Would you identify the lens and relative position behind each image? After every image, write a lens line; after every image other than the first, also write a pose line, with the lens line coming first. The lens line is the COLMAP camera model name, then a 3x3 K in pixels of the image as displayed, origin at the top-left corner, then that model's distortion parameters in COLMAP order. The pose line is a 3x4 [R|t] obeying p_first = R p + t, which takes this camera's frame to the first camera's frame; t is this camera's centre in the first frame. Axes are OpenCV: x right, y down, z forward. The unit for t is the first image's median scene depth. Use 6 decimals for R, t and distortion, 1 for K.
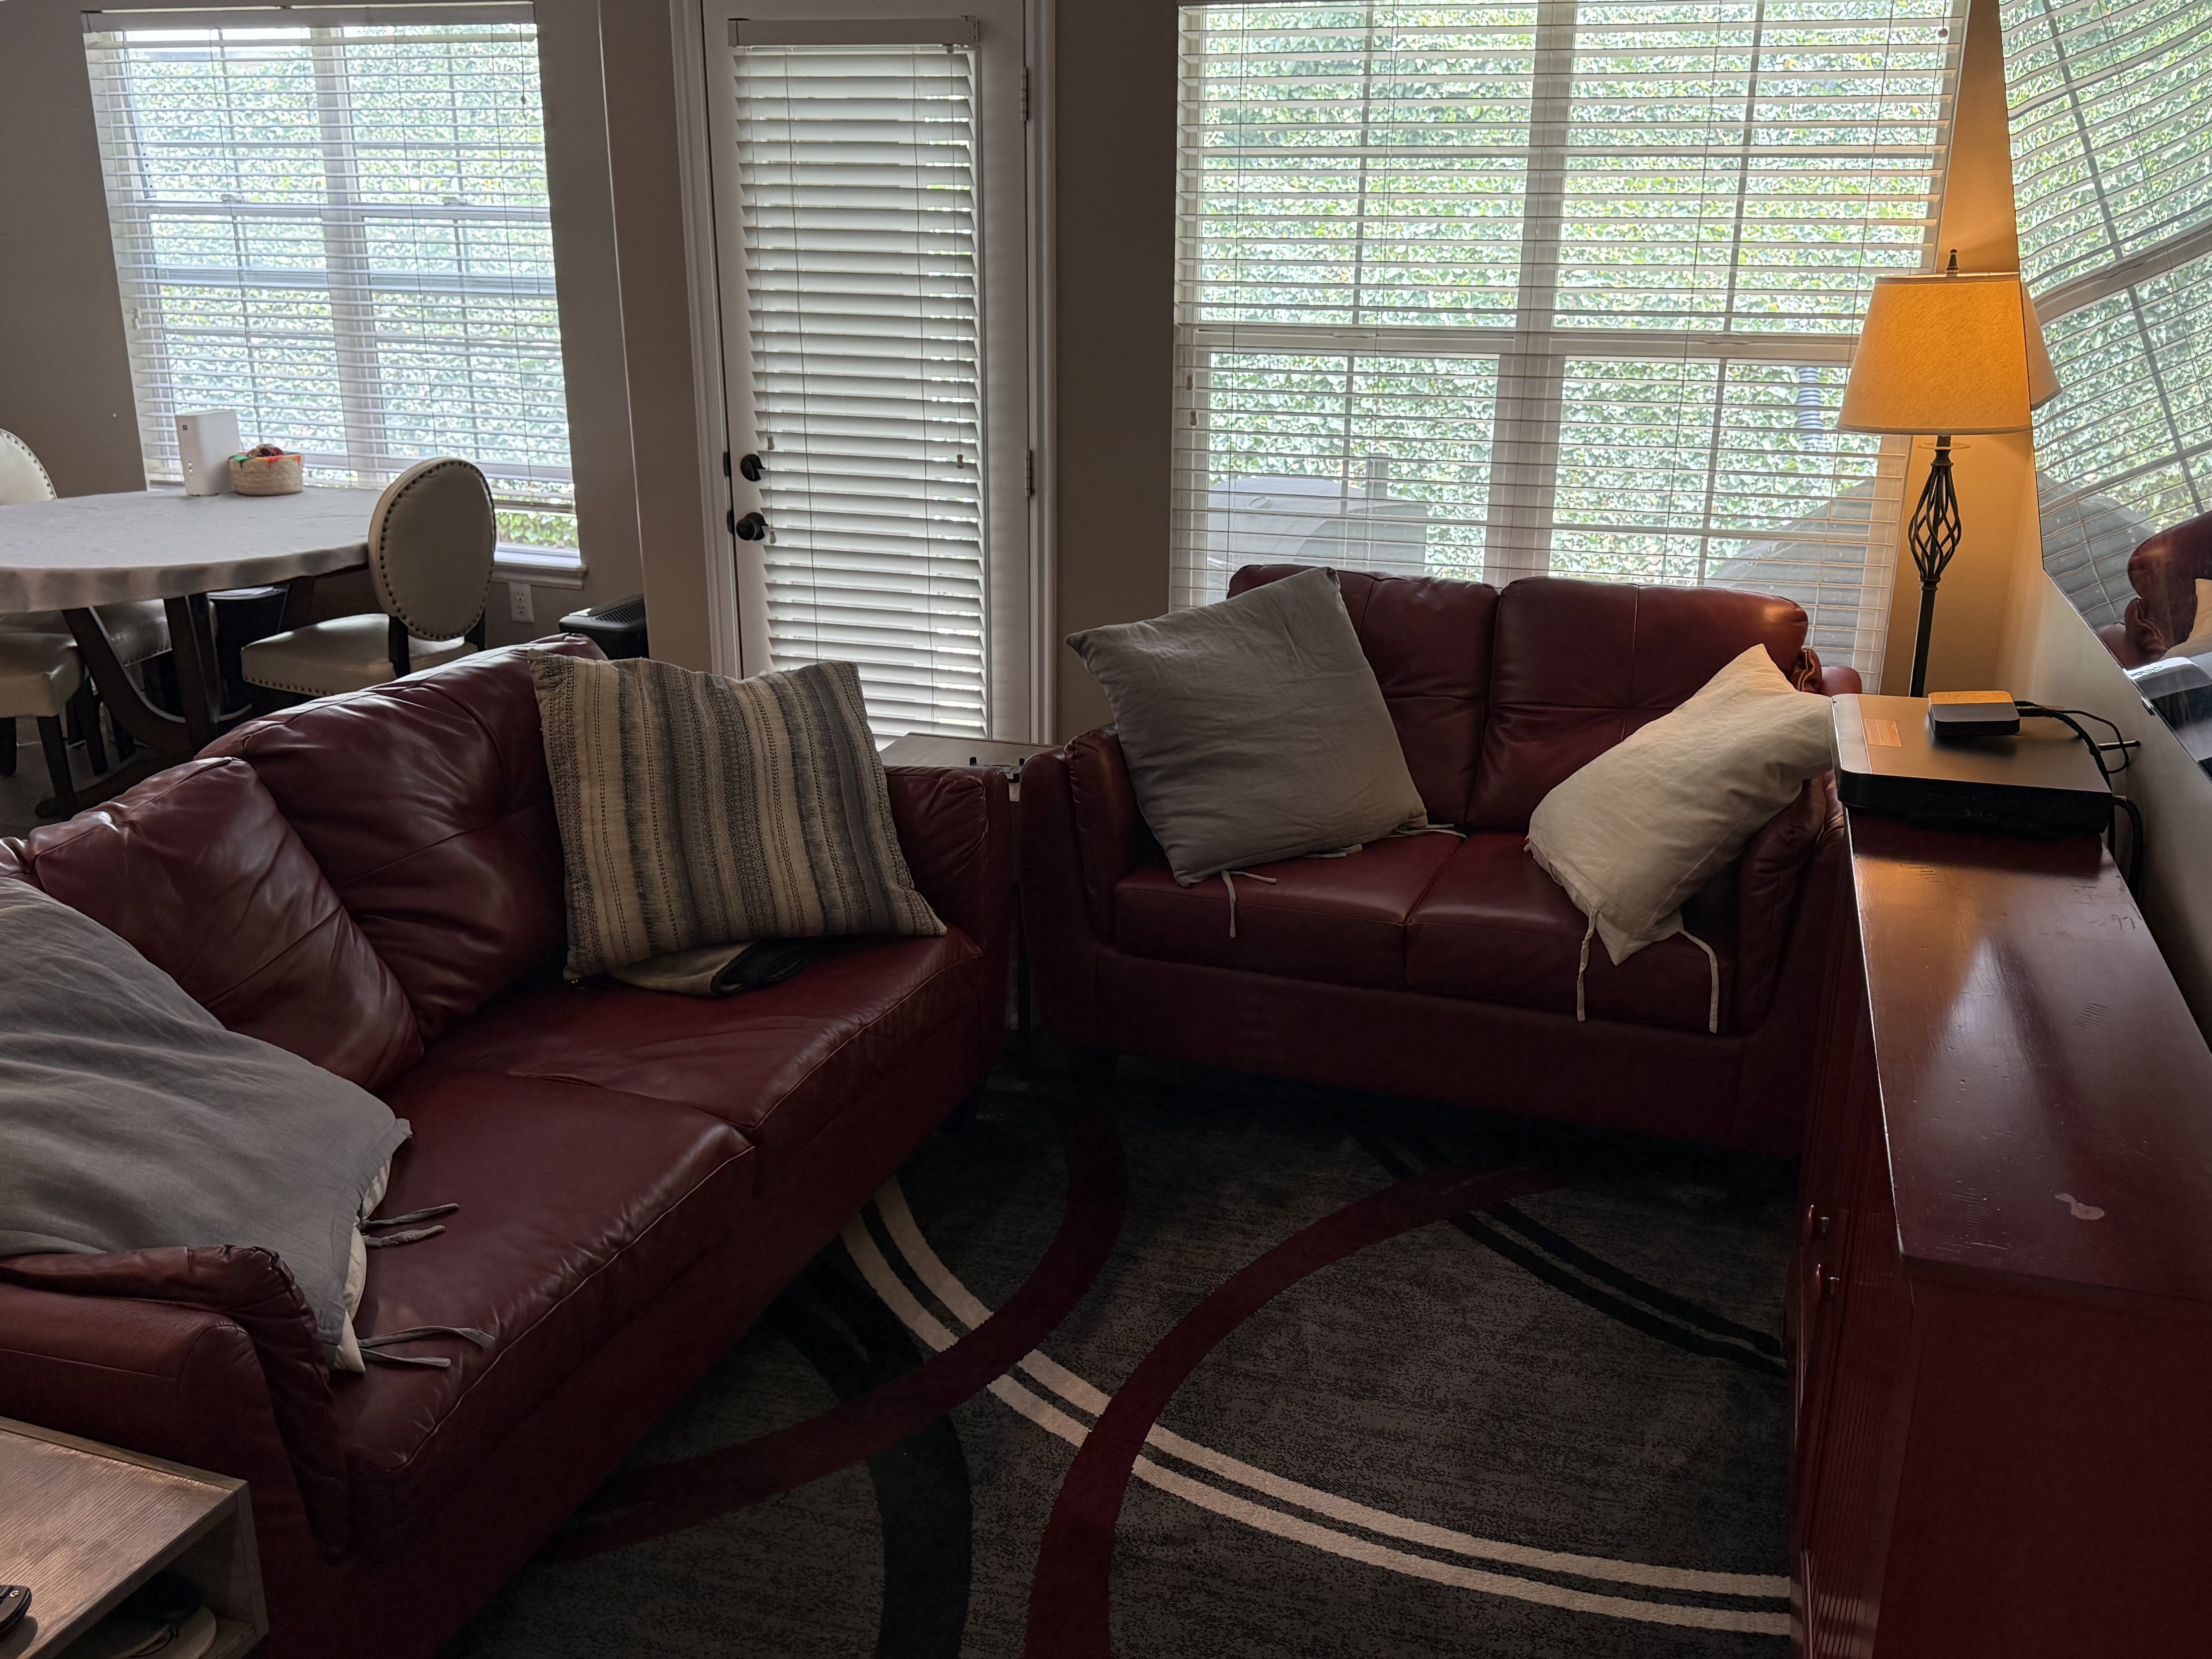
lens RADIAL K [[1991.7, 0, 1108.2], [0, 1991.7, 837.3], [0, 0, 1]] dist [0.146427, -0.254407]
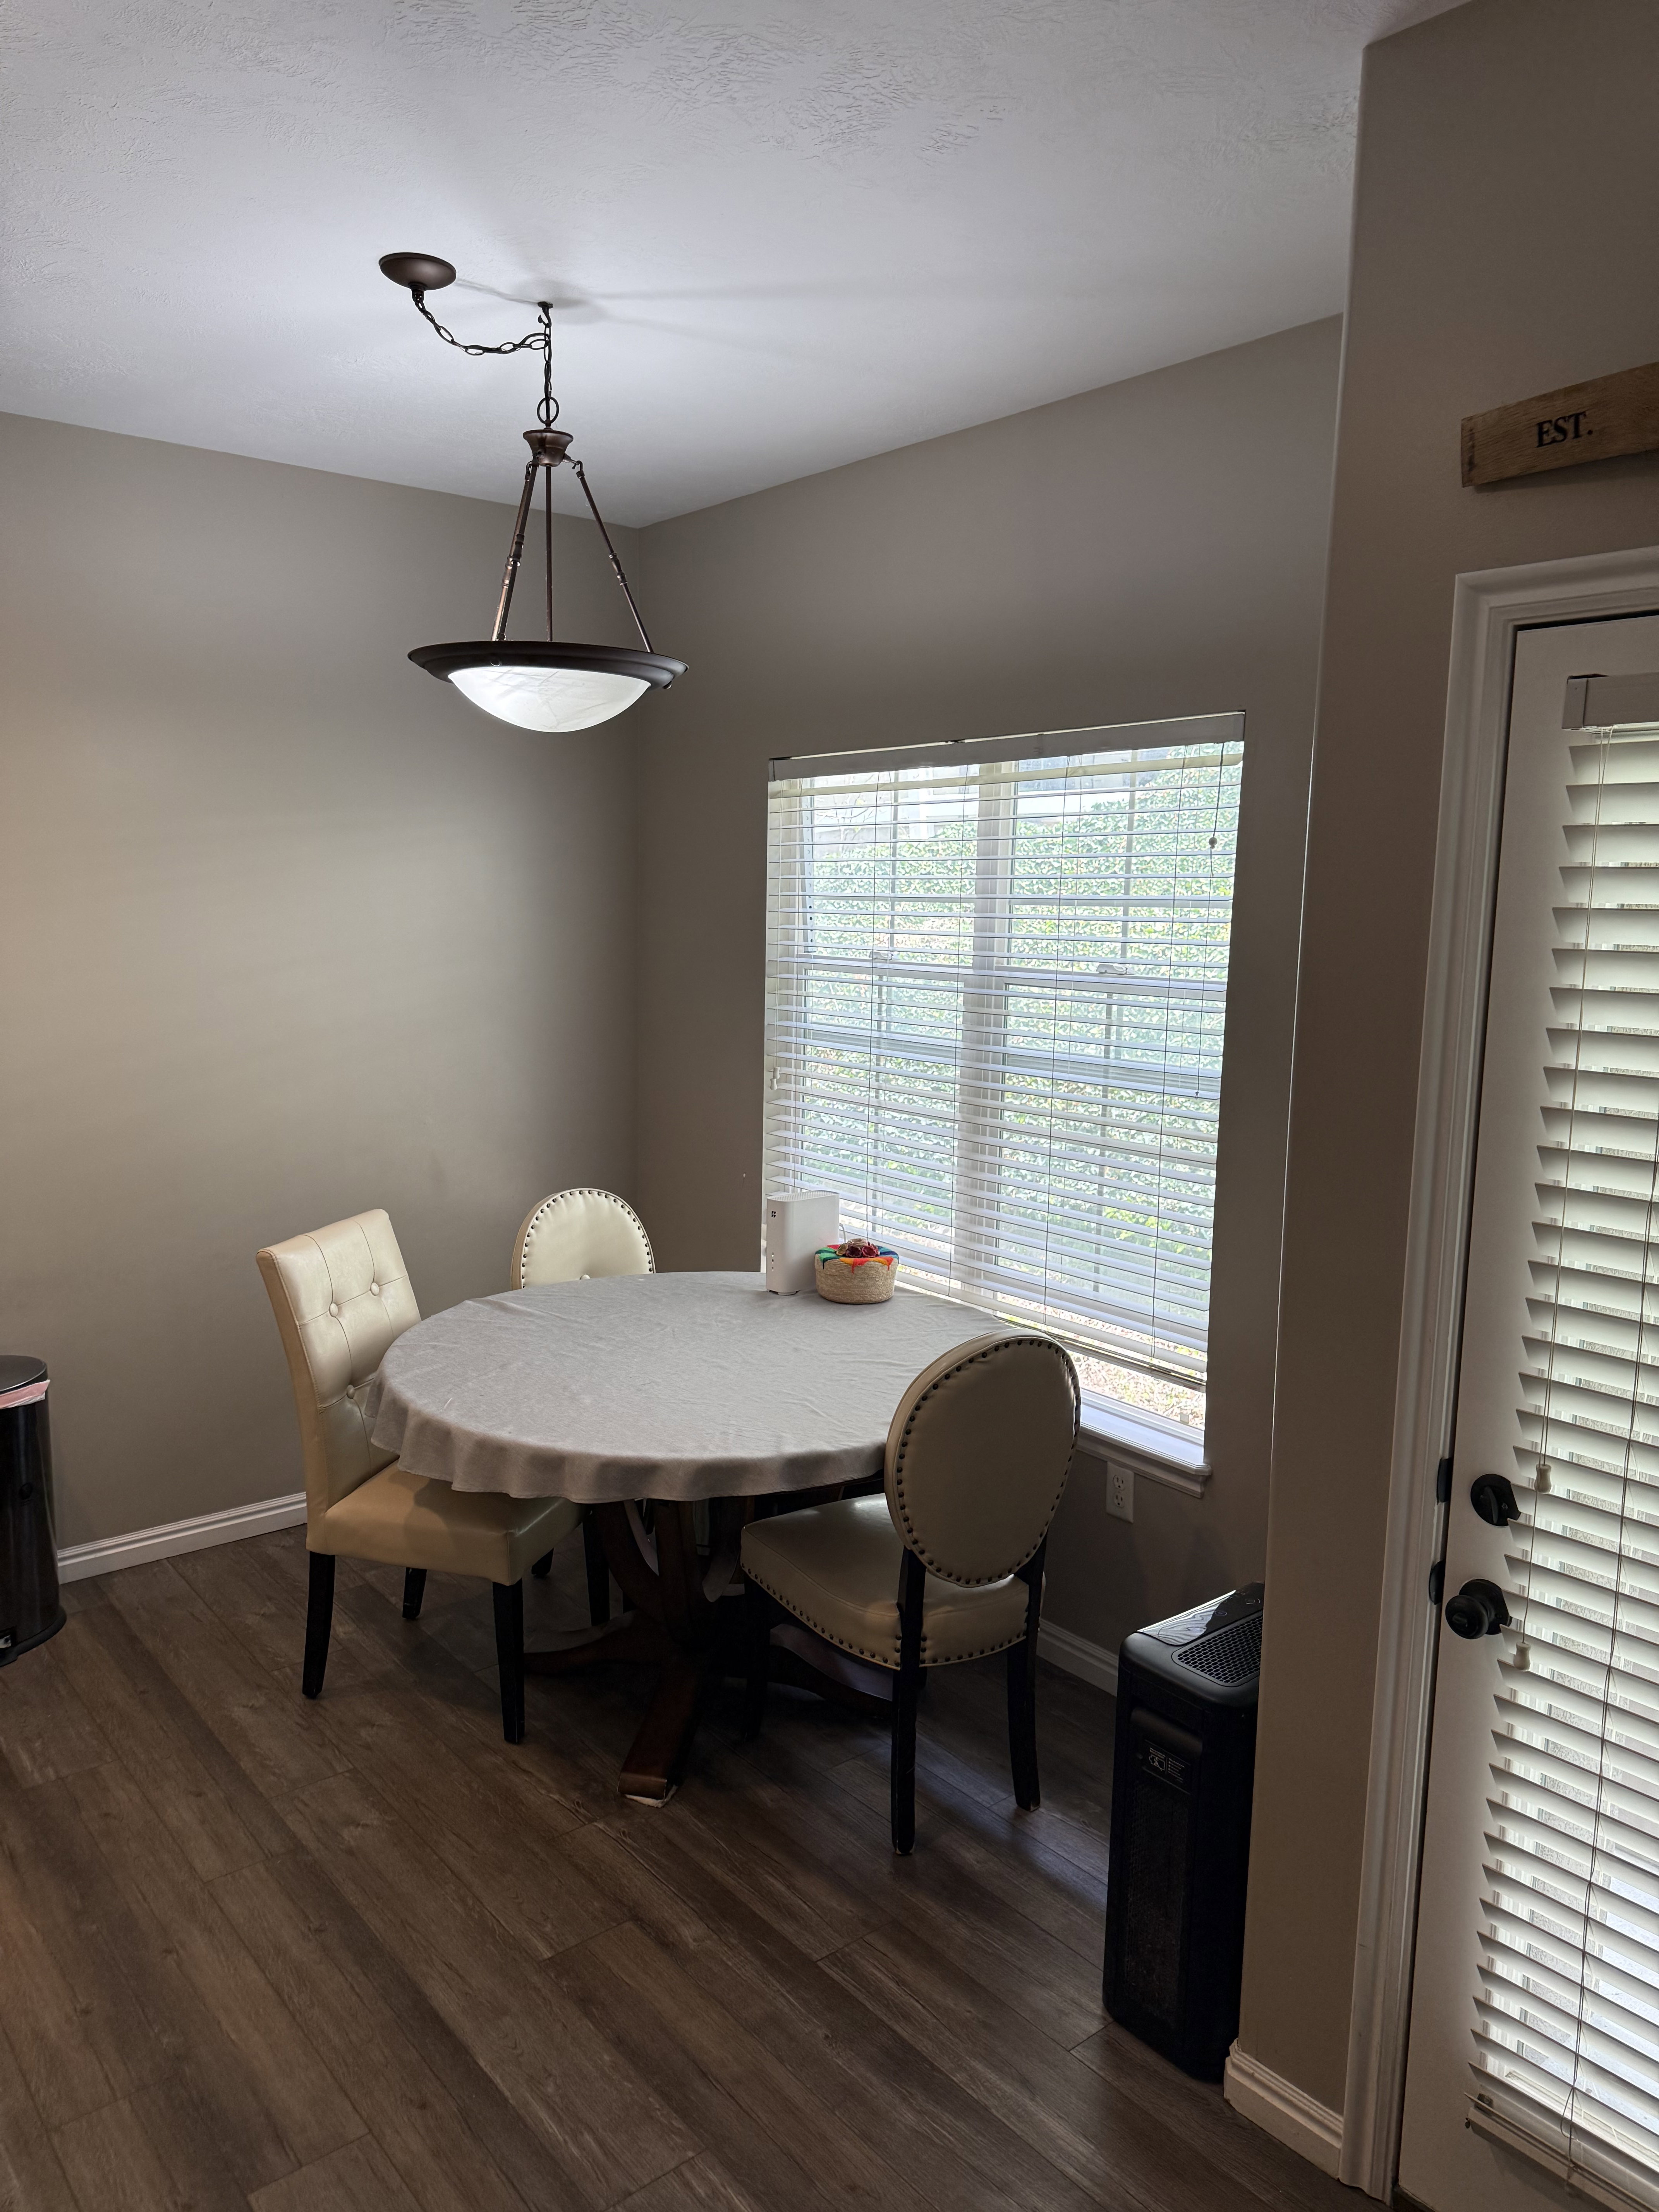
lens RADIAL K [[1561.0, 0, 813.9], [0, 1561.0, 1111.4], [0, 0, 1]] dist [0.043059, -0.059602]
pose [[0.843134, 0.082834, -0.531285, -0.119286], [-0.179860, 0.974594, -0.133481, -0.196956], [0.506730, 0.208100, 0.836612, 0.558165]]
